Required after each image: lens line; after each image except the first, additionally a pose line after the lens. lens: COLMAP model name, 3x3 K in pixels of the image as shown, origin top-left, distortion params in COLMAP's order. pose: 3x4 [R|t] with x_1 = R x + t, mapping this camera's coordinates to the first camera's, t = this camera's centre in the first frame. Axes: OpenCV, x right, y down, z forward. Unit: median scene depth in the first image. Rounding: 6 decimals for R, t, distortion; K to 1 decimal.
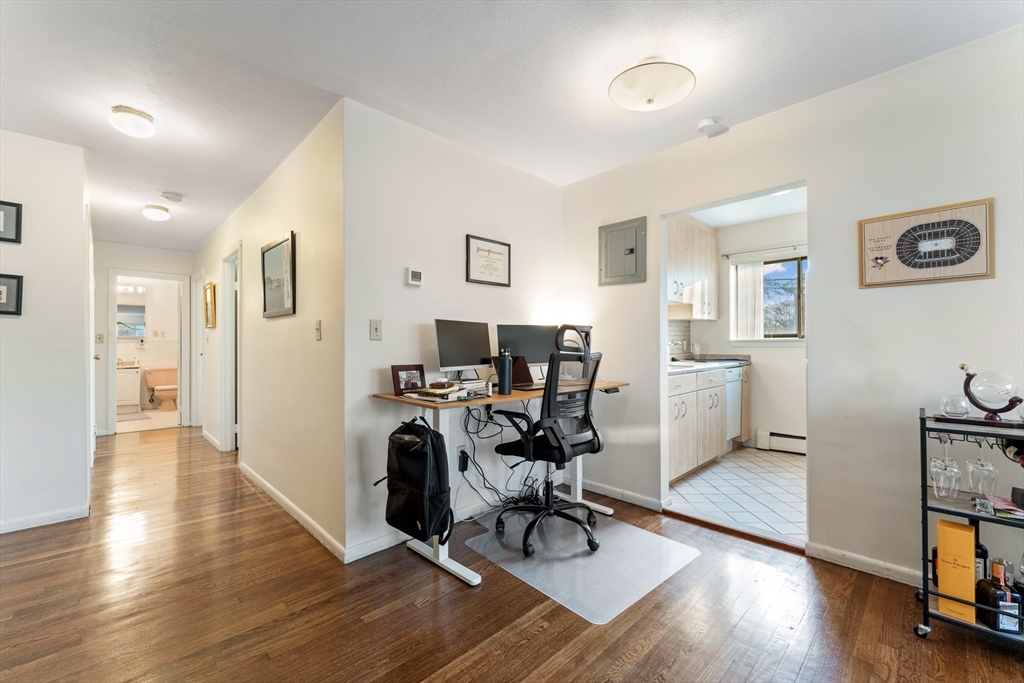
lens RADIAL K [[419.1, 0, 512.6], [0, 419.1, 342.3], [0, 0, 1]] dist [-0.002166, -0.000316]
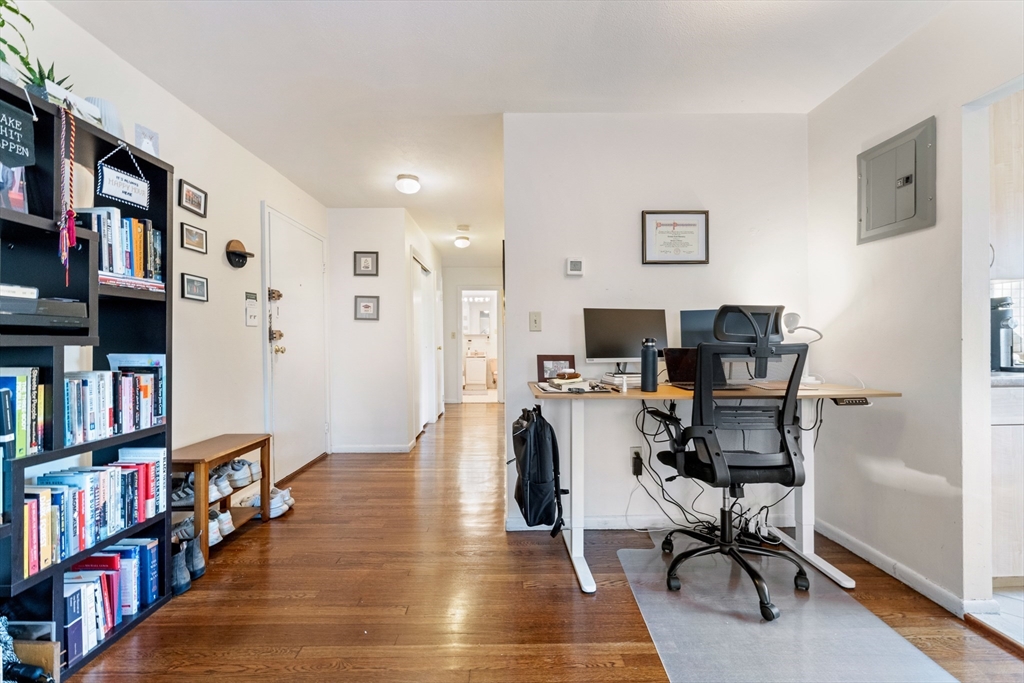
lens RADIAL K [[428.7, 0, 511.7], [0, 428.7, 343.6], [0, 0, 1]] dist [-0.001150, 0.000072]
pose [[0.721697, -0.000377, -0.692209, 0.325037], [0.009432, 0.999912, 0.009289, 0.013090], [0.692145, -0.013233, 0.721637, 0.149019]]
